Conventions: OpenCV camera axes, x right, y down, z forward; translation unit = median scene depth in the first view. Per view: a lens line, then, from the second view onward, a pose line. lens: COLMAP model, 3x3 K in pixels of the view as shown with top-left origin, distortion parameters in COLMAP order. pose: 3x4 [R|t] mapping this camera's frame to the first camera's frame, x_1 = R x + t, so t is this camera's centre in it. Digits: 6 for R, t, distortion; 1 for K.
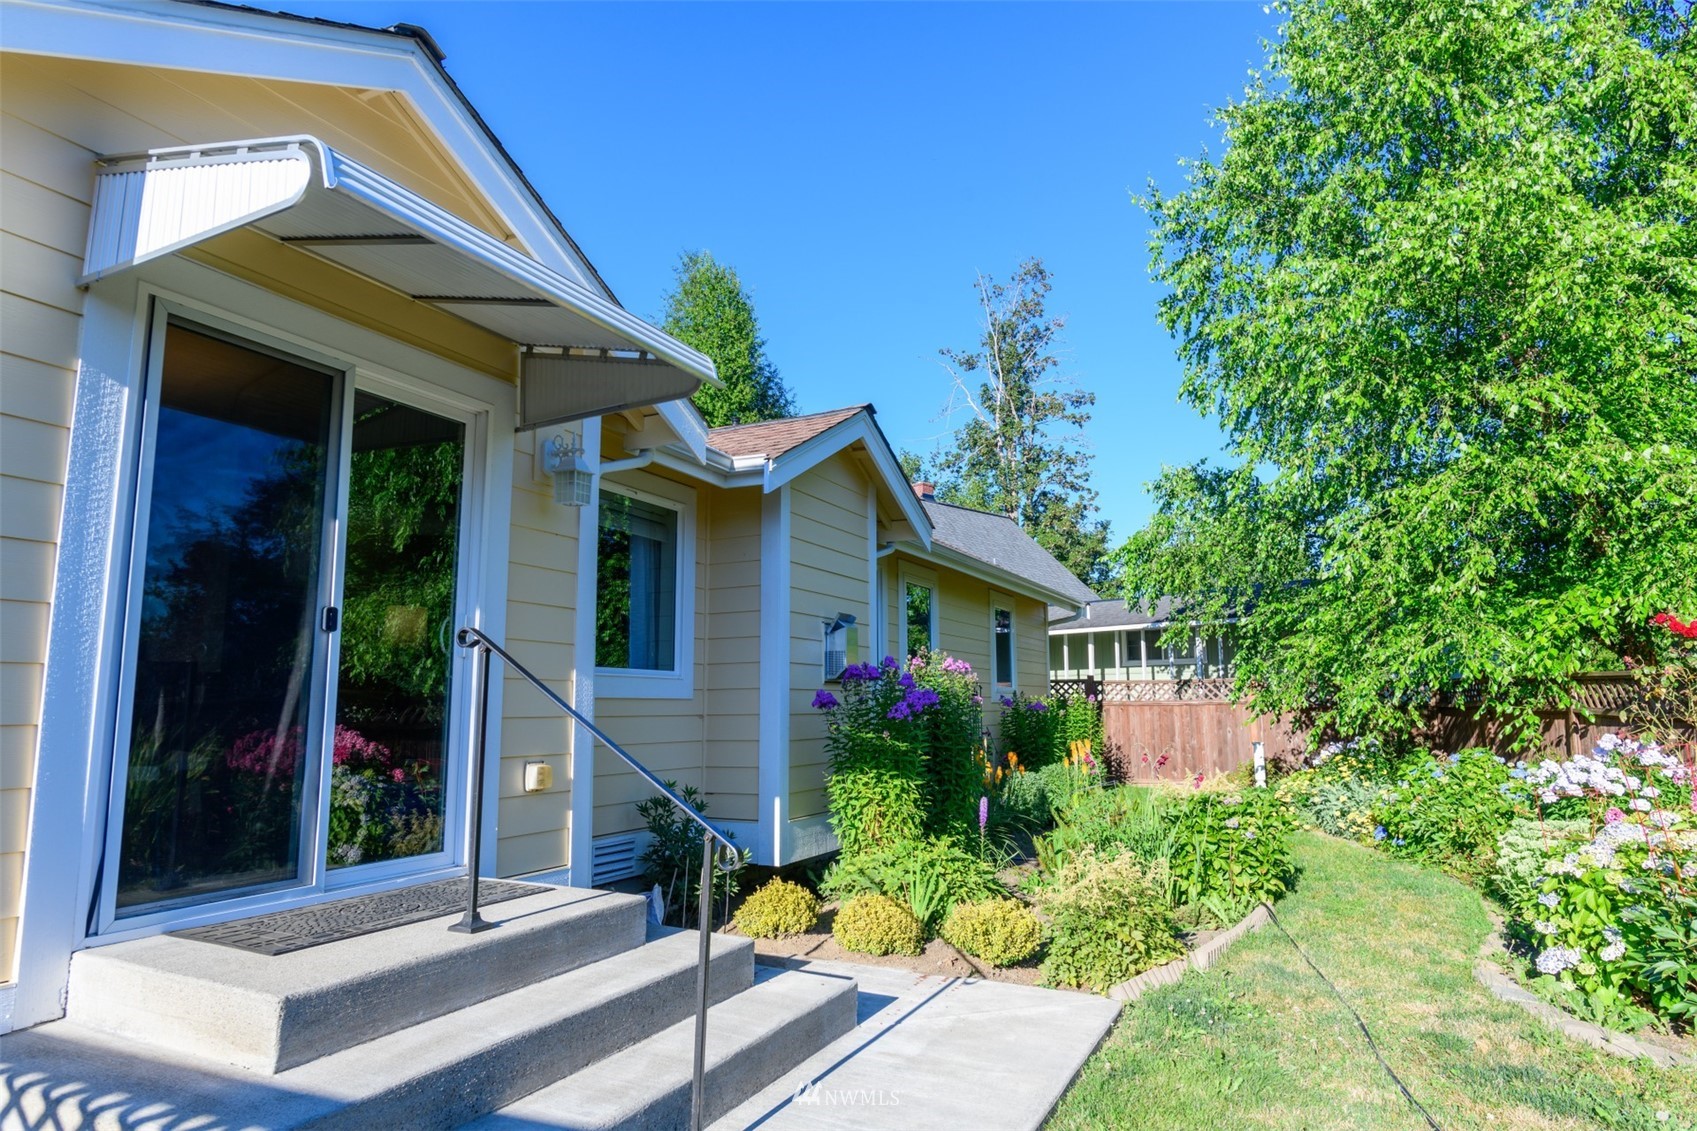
lens RADIAL K [[972.4, 0, 859.4], [0, 972.4, 561.7], [0, 0, 1]] dist [-0.004708, -0.000690]
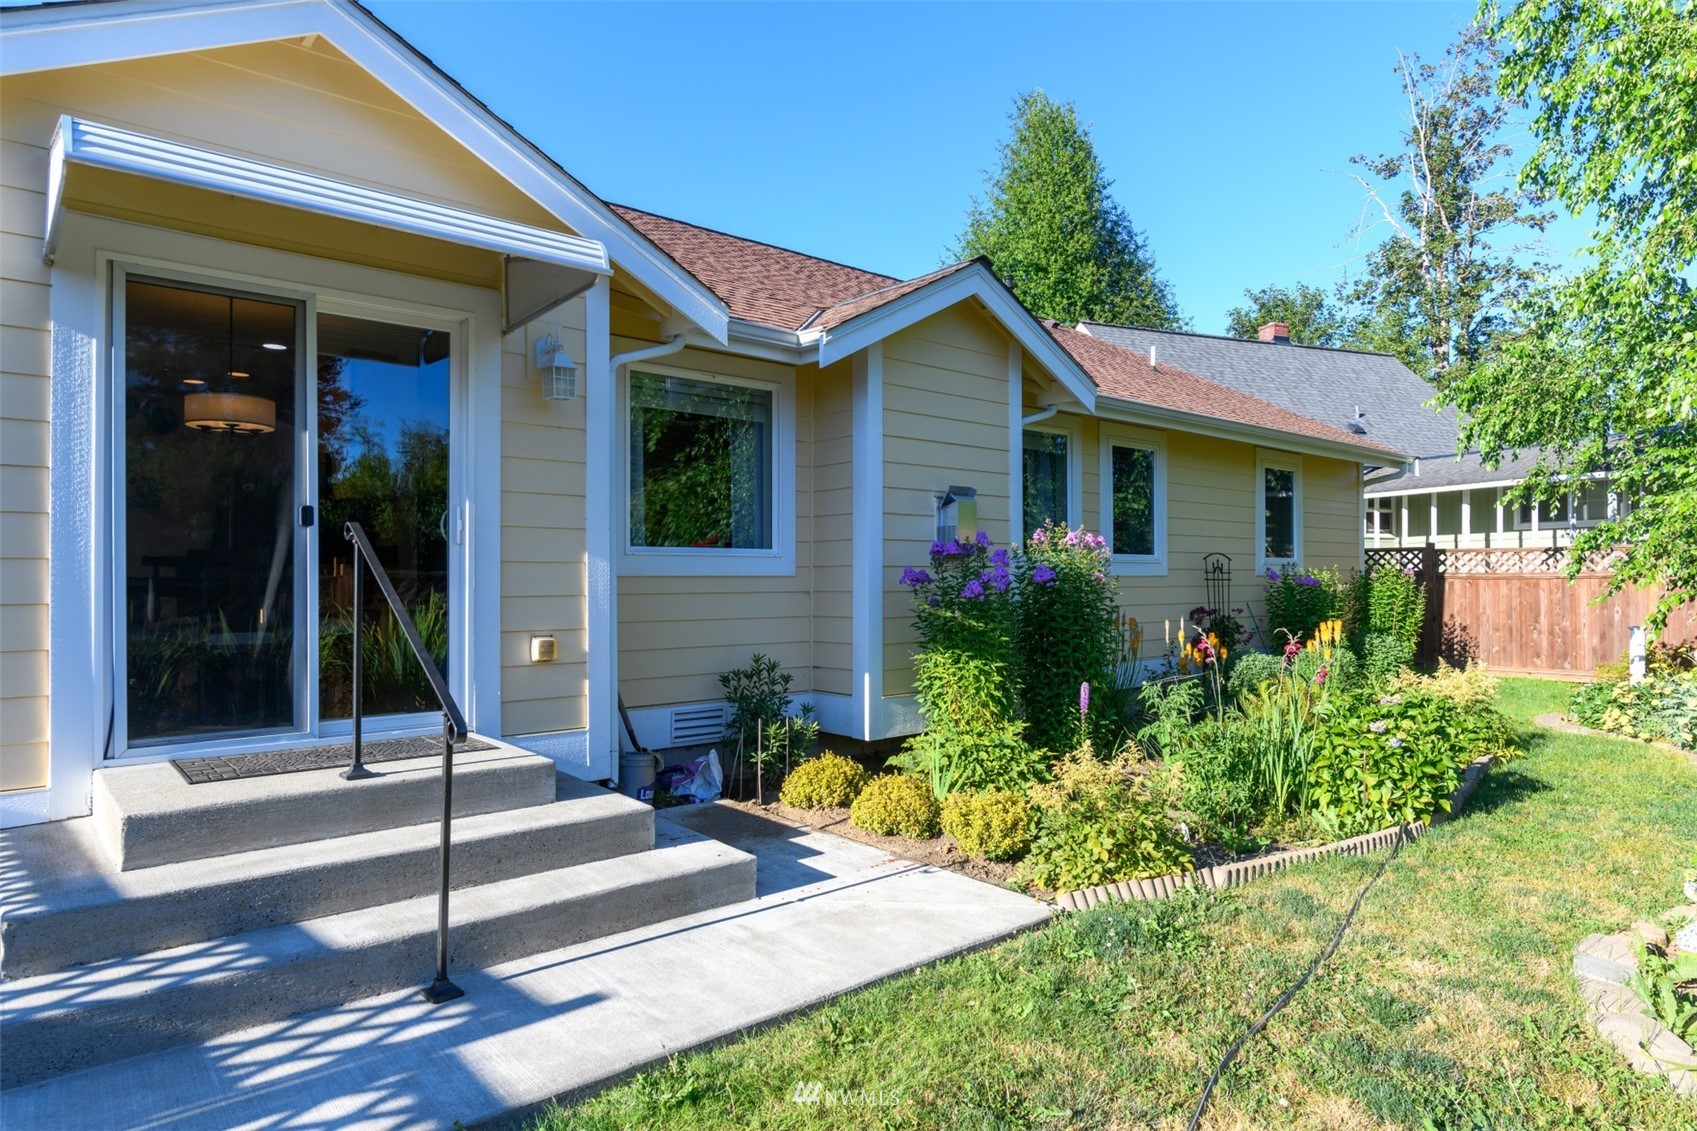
lens RADIAL K [[987.3, 0, 845.6], [0, 987.3, 560.1], [0, 0, 1]] dist [-0.004104, -0.000771]
pose [[0.921770, -0.003266, -0.387722, 0.286879], [0.054895, 0.990991, 0.122159, 0.000935], [0.383831, -0.133887, 0.913646, 0.076138]]
